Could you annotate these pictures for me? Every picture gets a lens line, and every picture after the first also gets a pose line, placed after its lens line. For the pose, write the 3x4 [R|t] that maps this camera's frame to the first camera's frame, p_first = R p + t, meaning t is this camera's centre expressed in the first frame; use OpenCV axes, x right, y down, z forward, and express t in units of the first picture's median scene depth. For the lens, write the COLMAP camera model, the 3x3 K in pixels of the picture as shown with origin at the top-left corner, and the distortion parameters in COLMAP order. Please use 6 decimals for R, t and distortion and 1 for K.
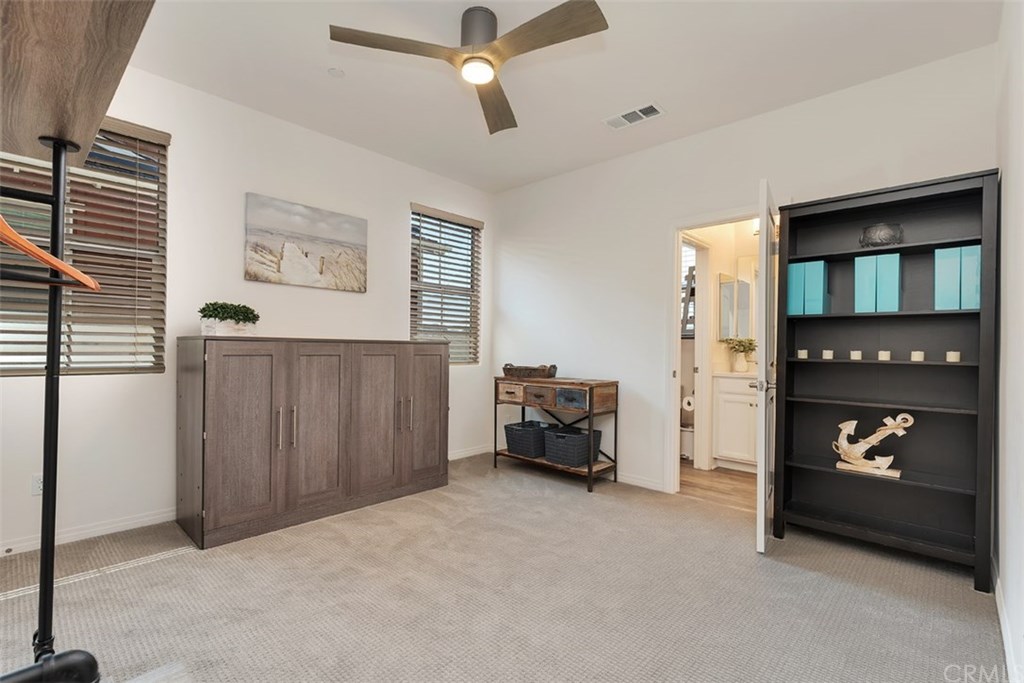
lens RADIAL K [[475.0, 0, 508.8], [0, 475.0, 342.5], [0, 0, 1]] dist [0.004501, 0.000029]
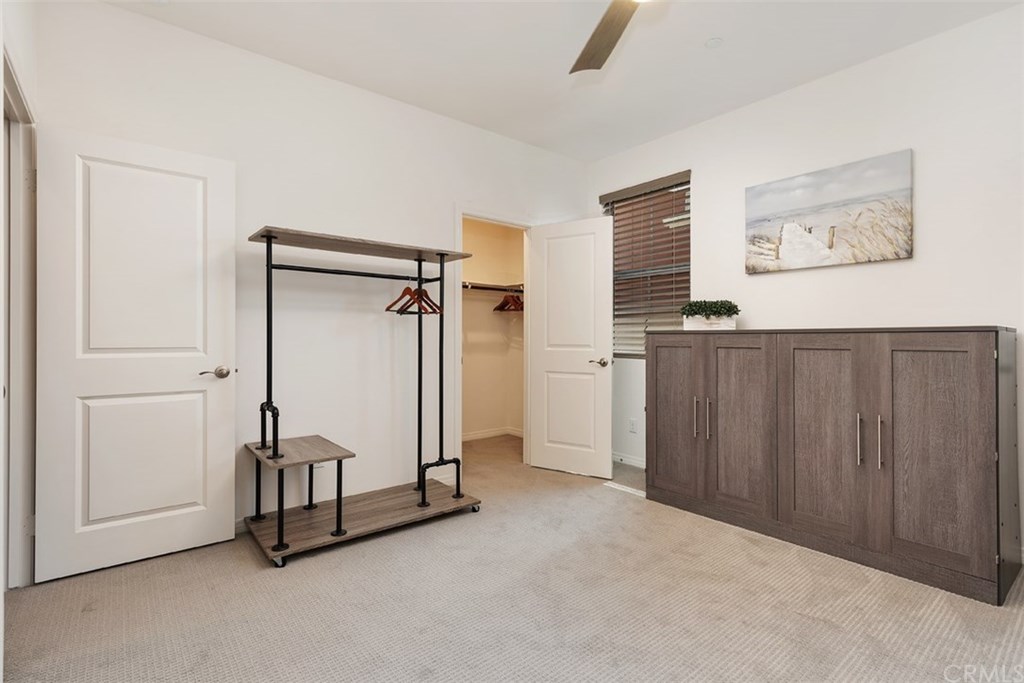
lens RADIAL K [[475.0, 0, 508.6], [0, 475.0, 342.1], [0, 0, 1]] dist [0.004501, 0.000029]
pose [[-0.142143, -0.008328, -0.989811, 0.511269], [0.005629, 0.999942, -0.009222, 0.019482], [0.989830, -0.006882, -0.142087, 0.619757]]
